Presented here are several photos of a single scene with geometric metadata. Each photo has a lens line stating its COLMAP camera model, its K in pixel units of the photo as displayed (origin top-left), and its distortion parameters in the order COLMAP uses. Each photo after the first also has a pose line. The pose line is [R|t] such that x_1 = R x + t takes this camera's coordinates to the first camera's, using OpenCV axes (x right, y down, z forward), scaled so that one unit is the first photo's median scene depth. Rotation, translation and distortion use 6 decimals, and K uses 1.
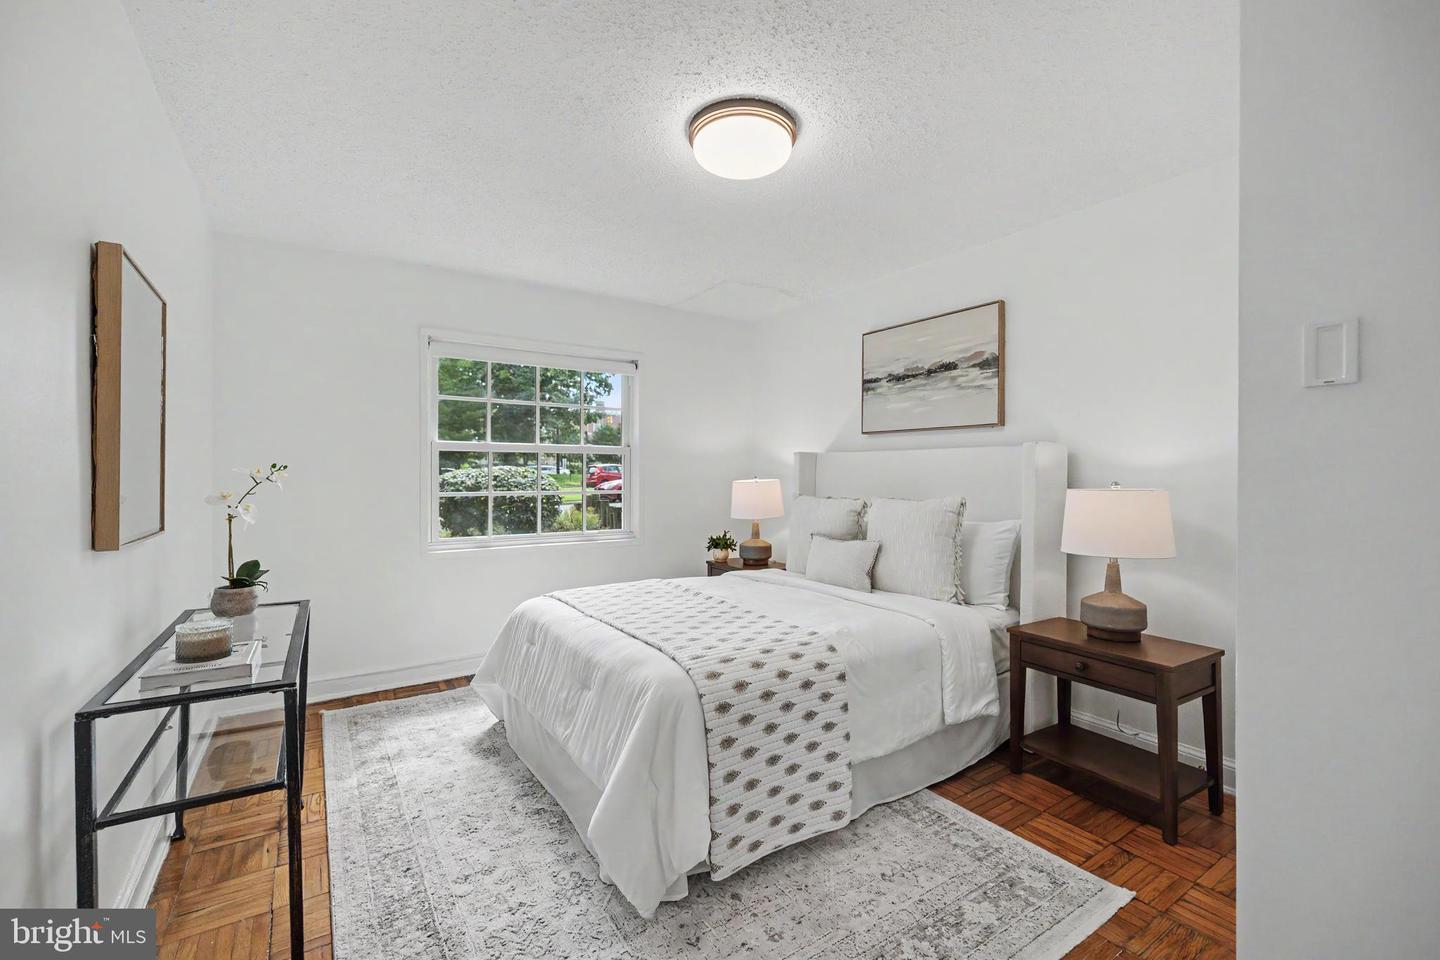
lens RADIAL K [[628.6, 0, 713.4], [0, 628.6, 476.0], [0, 0, 1]] dist [0.002042, -0.000909]
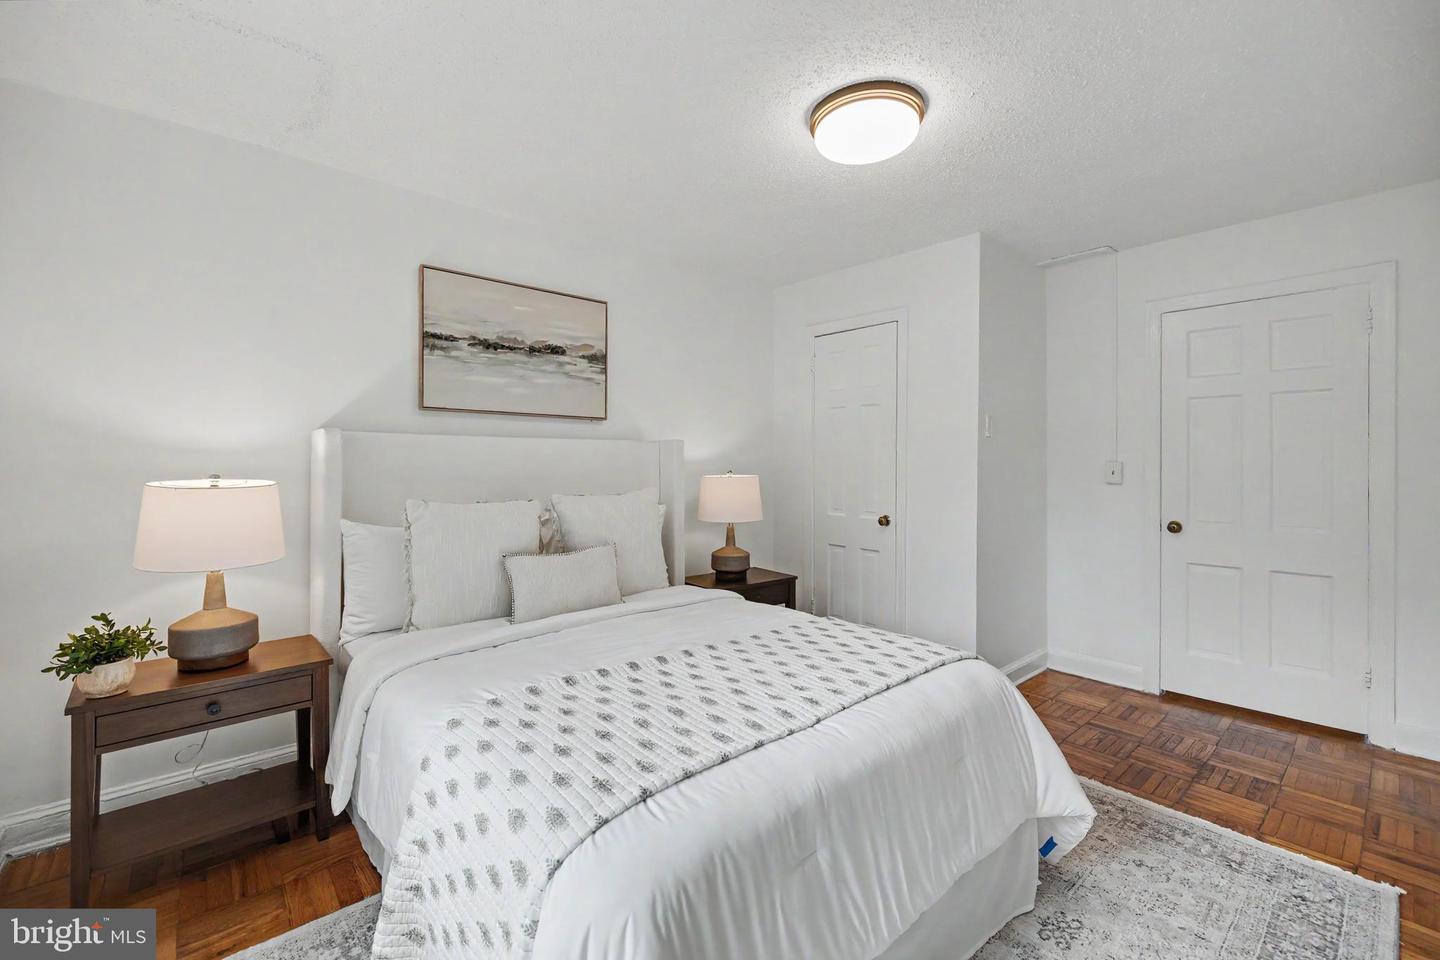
lens RADIAL K [[628.6, 0, 715.2], [0, 628.6, 475.5], [0, 0, 1]] dist [0.002042, -0.000909]
pose [[-0.157785, -0.014384, 0.987369, -0.551544], [0.008346, 0.999839, 0.015900, -0.002701], [-0.987438, 0.010749, -0.157639, 0.880857]]
